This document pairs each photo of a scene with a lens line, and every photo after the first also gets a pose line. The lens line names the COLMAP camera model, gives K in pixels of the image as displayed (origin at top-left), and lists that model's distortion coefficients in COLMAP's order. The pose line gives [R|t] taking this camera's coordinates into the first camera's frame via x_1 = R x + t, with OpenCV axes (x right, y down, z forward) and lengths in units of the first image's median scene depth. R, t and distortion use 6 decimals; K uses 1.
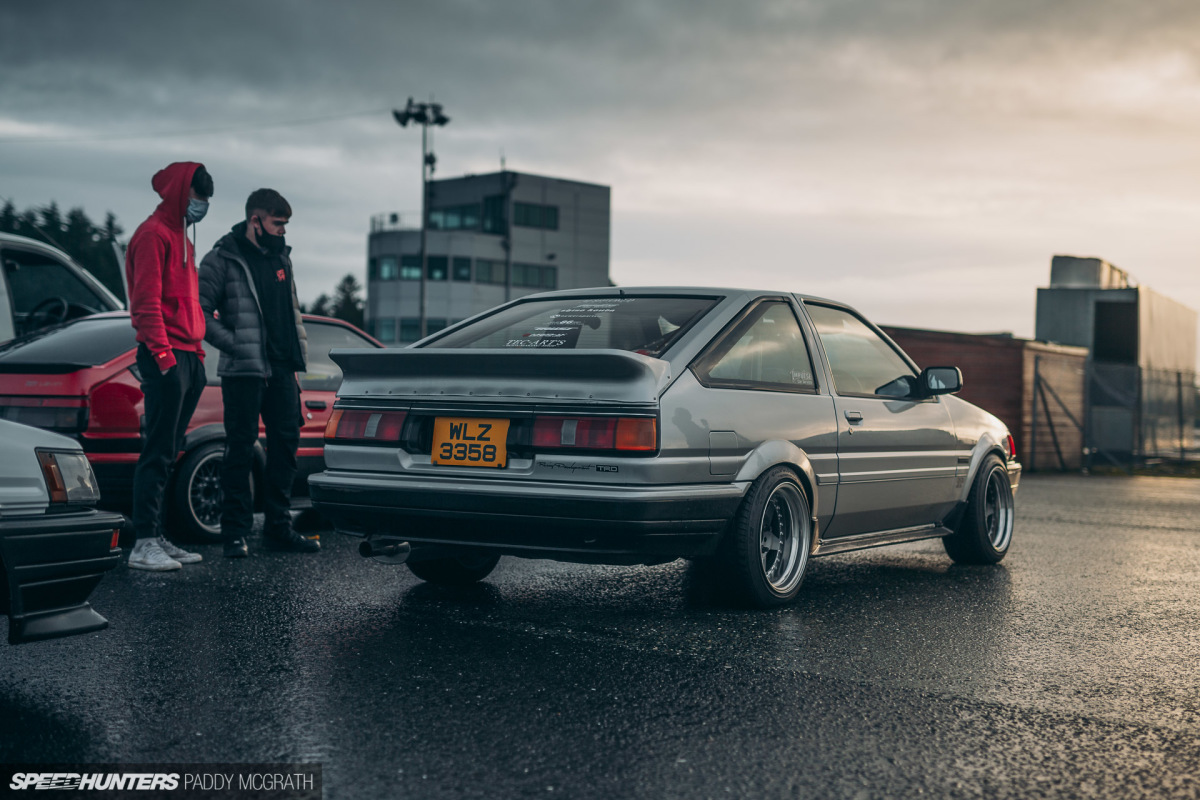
lens RADIAL K [[1969.6, 0, 603.1], [0, 1969.6, 398.9], [0, 0, 1]] dist [0.021276, 0.000000]
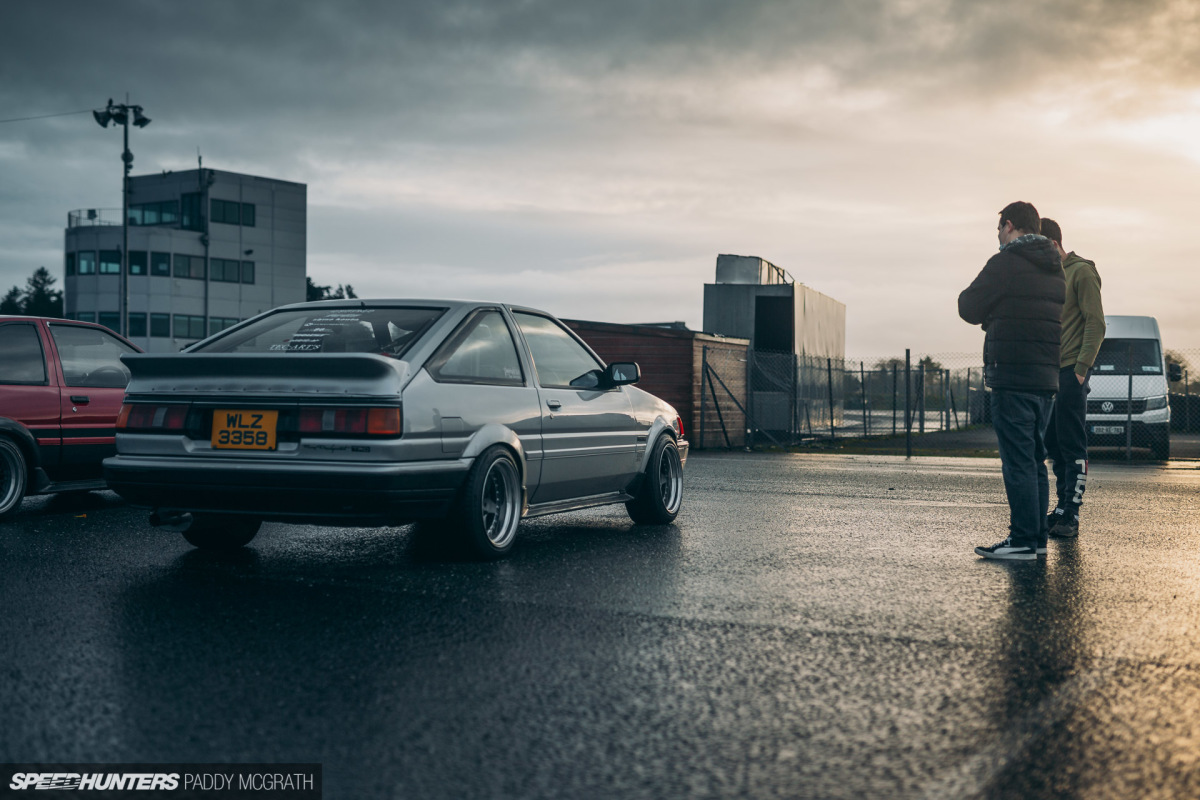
lens RADIAL K [[1969.6, 0, 598.9], [0, 1969.6, 400.1], [0, 0, 1]] dist [0.021276, 0.000000]
pose [[0.987162, -0.012307, 0.159248, -0.040226], [0.011067, 0.999901, 0.008671, -0.003916], [-0.159339, -0.006797, 0.987201, -0.215076]]
